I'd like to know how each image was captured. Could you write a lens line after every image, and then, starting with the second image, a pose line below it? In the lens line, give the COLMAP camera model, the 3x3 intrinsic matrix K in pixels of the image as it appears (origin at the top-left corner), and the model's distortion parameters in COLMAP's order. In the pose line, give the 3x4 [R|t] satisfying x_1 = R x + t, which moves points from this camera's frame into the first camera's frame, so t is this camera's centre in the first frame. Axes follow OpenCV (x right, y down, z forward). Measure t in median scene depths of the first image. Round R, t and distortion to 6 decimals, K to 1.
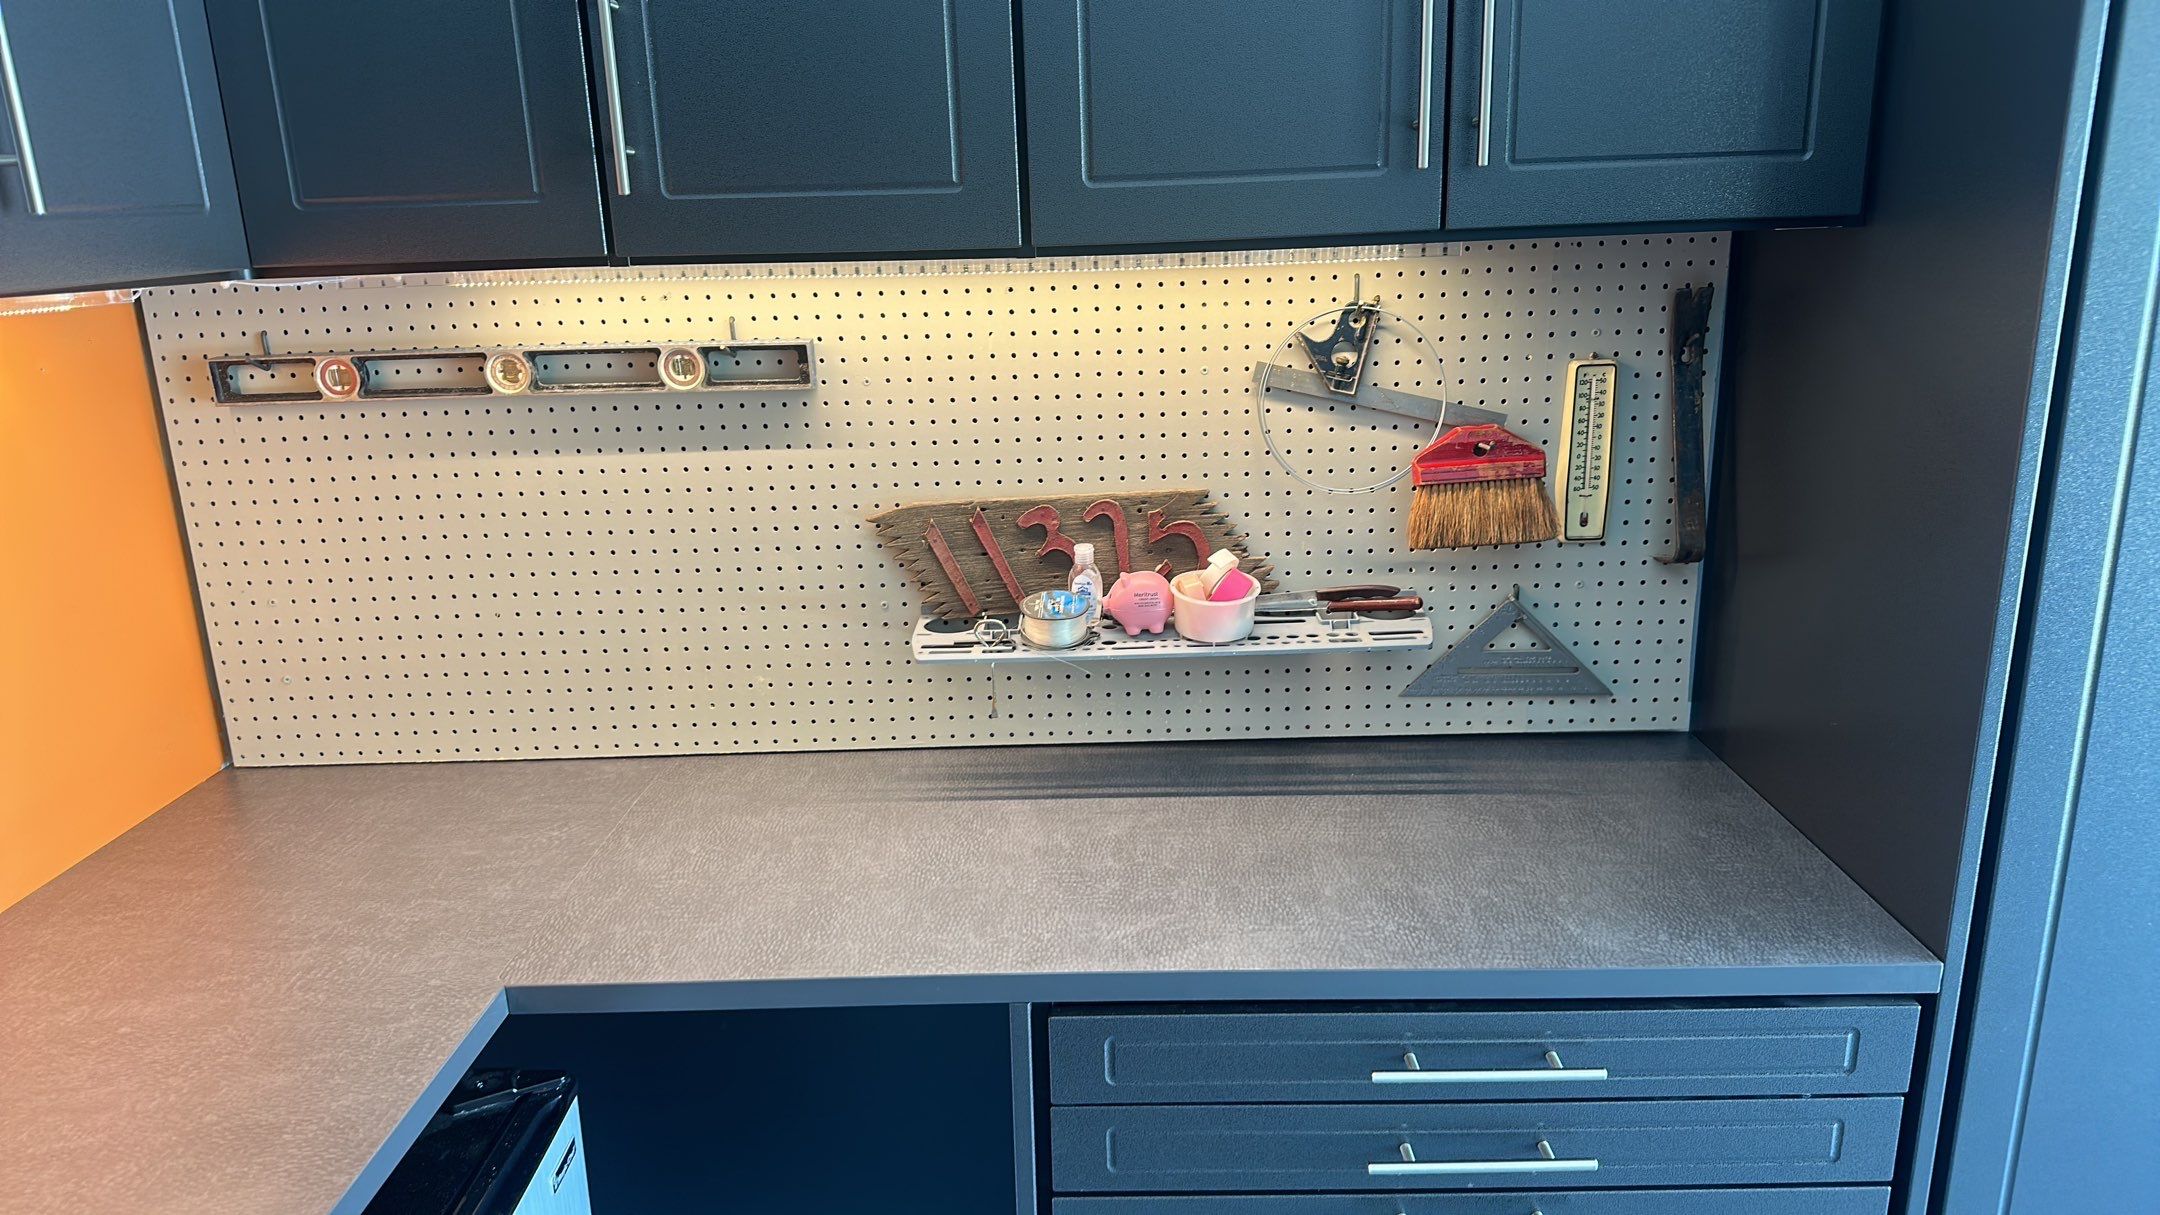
lens RADIAL K [[1447.9, 0, 1085.6], [0, 1447.9, 618.3], [0, 0, 1]] dist [0.174434, -0.339906]
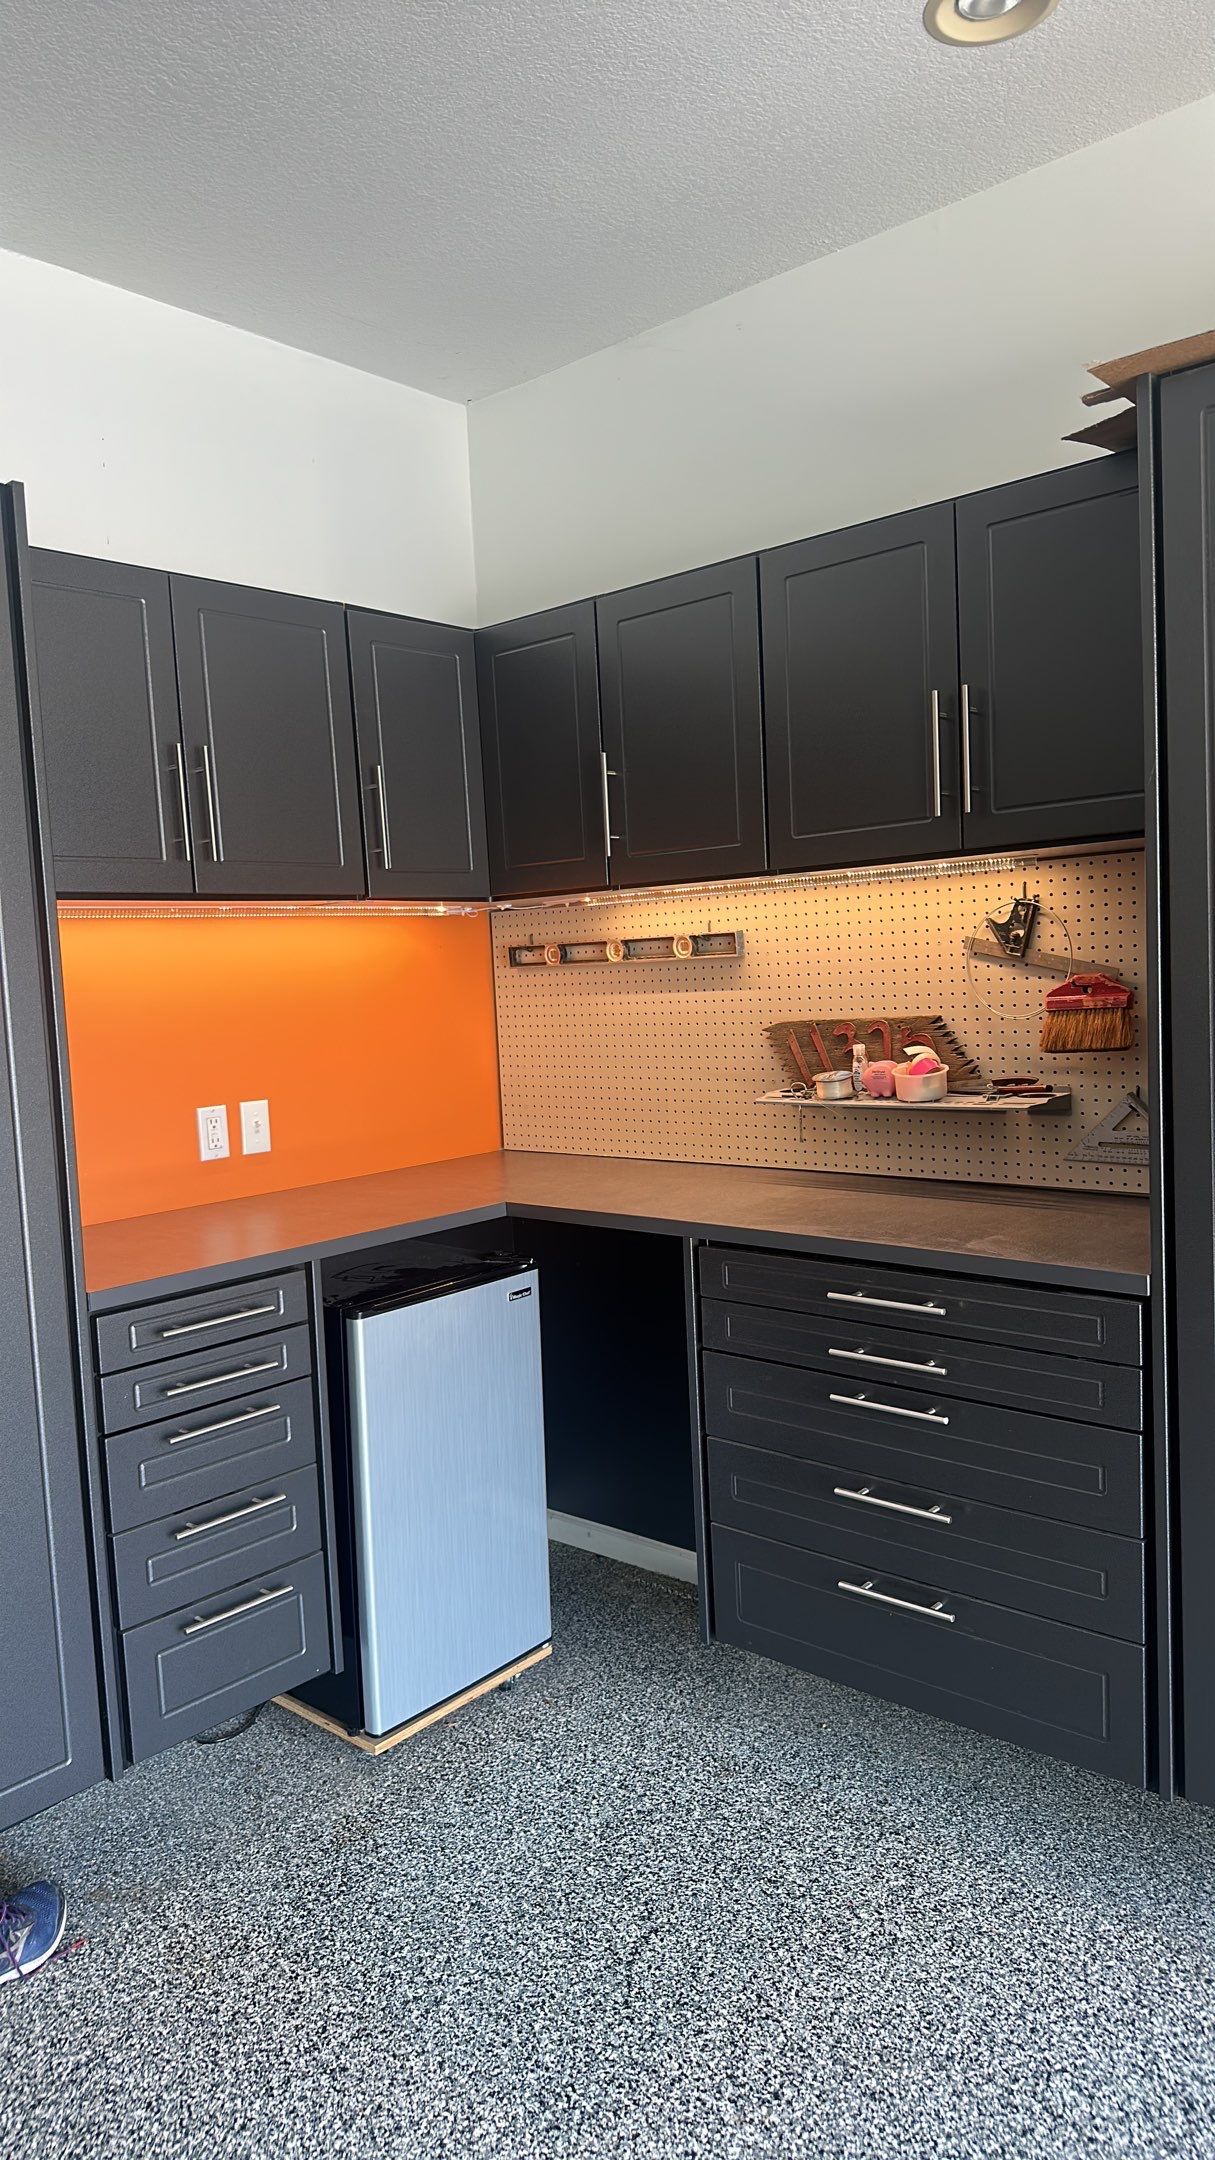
lens RADIAL K [[1447.9, 0, 607.5], [0, 1447.9, 1080.0], [0, 0, 1]] dist [0.174434, -0.339906]
pose [[0.760017, 0.046250, -0.648255, 0.870713], [-0.152152, 0.982406, -0.108293, 0.216774], [0.631842, 0.180938, 0.753683, -0.448967]]
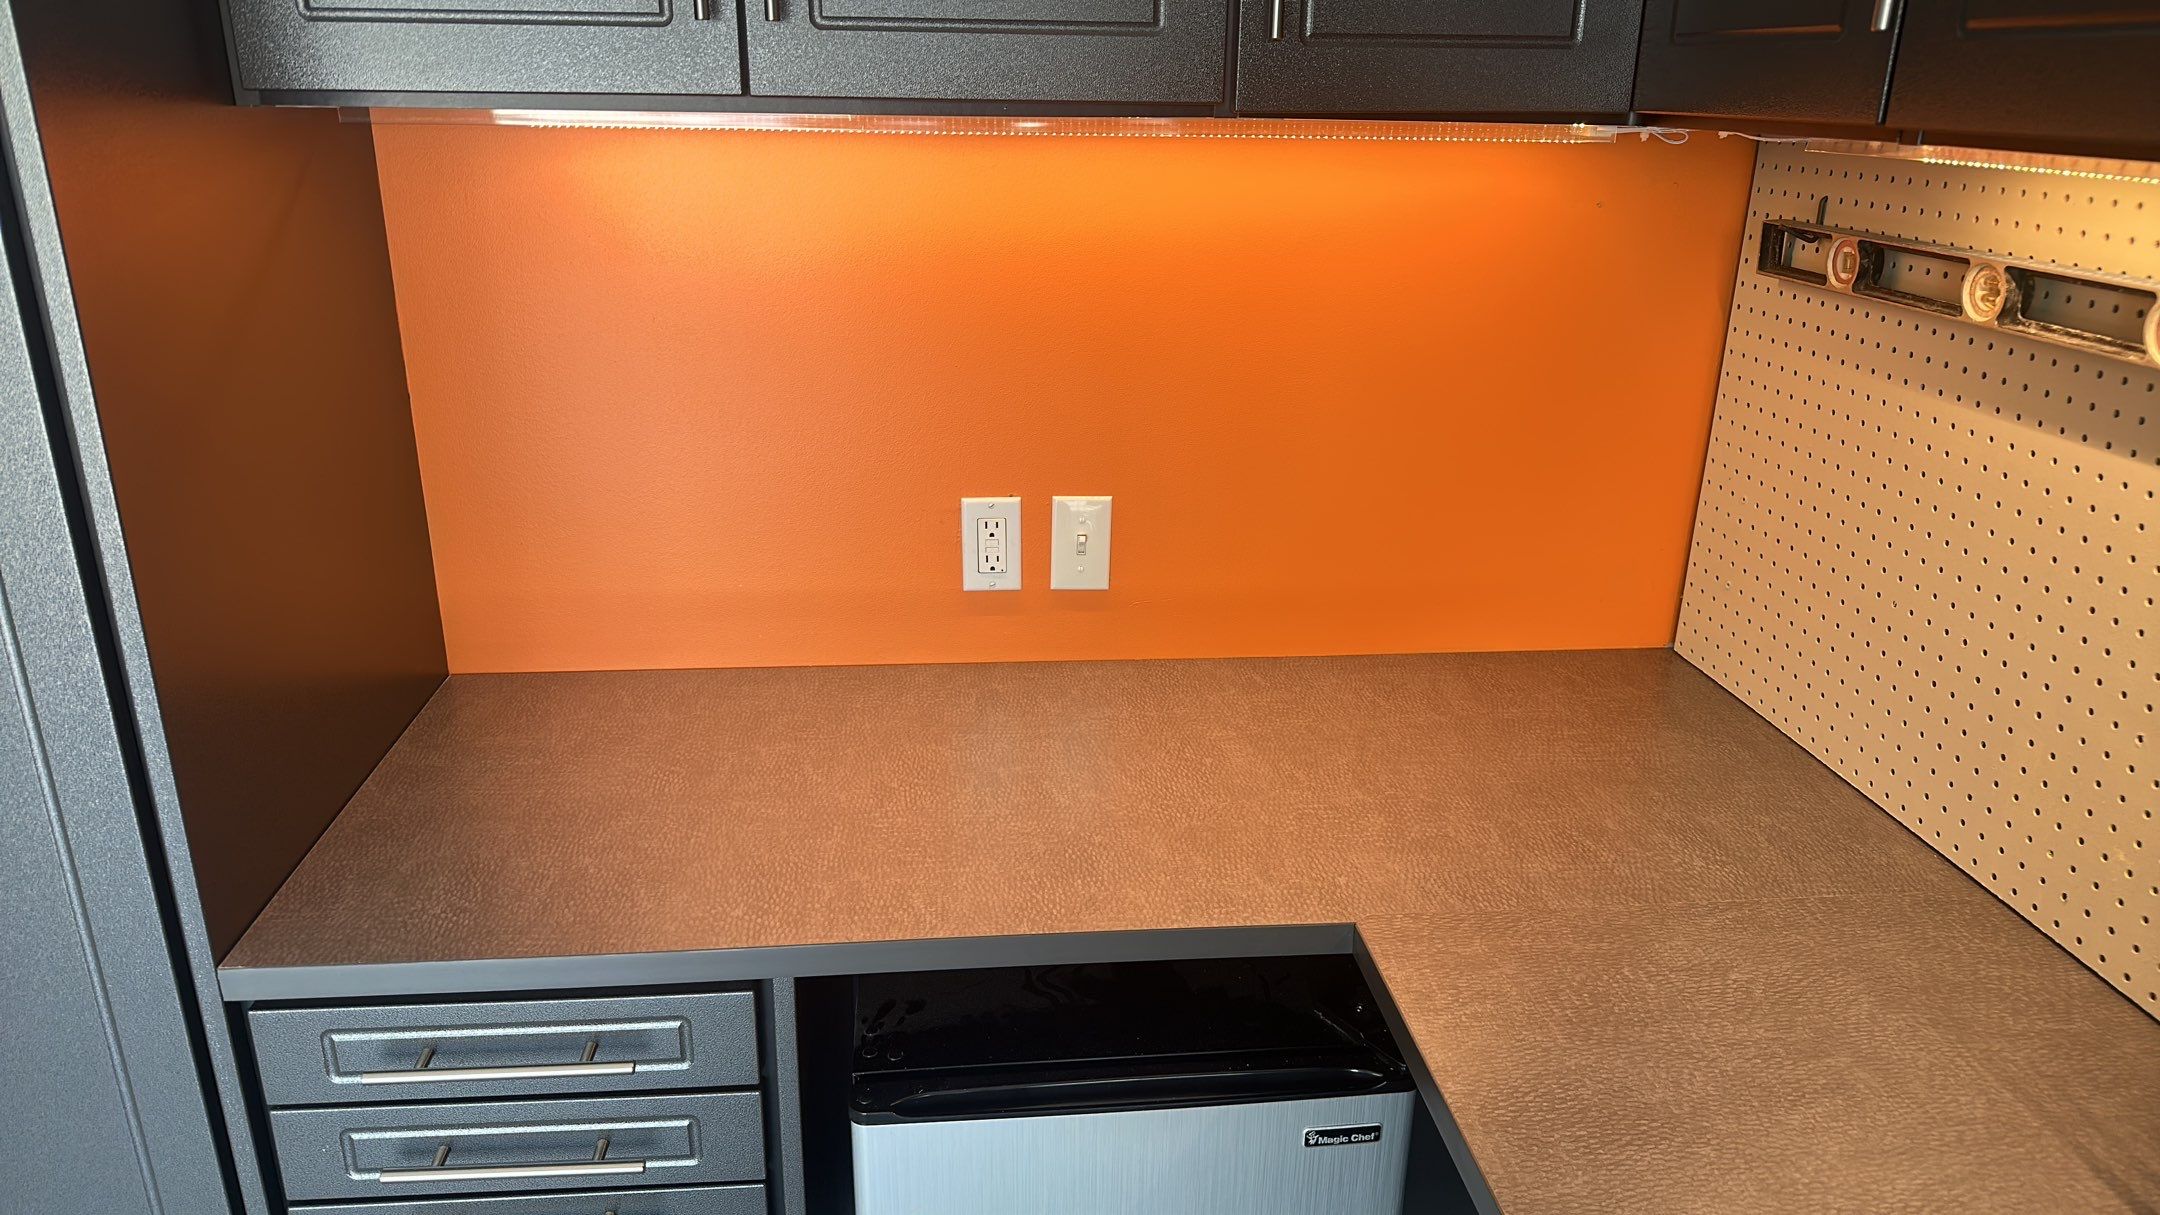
lens RADIAL K [[1466.0, 0, 1073.8], [0, 1466.0, 619.7], [0, 0, 1]] dist [-0.004777, -0.003548]
pose [[0.107938, 0.376887, -0.919949, 0.266452], [-0.285759, 0.898066, 0.334394, -0.132552], [0.952203, 0.226790, 0.204634, 0.466889]]
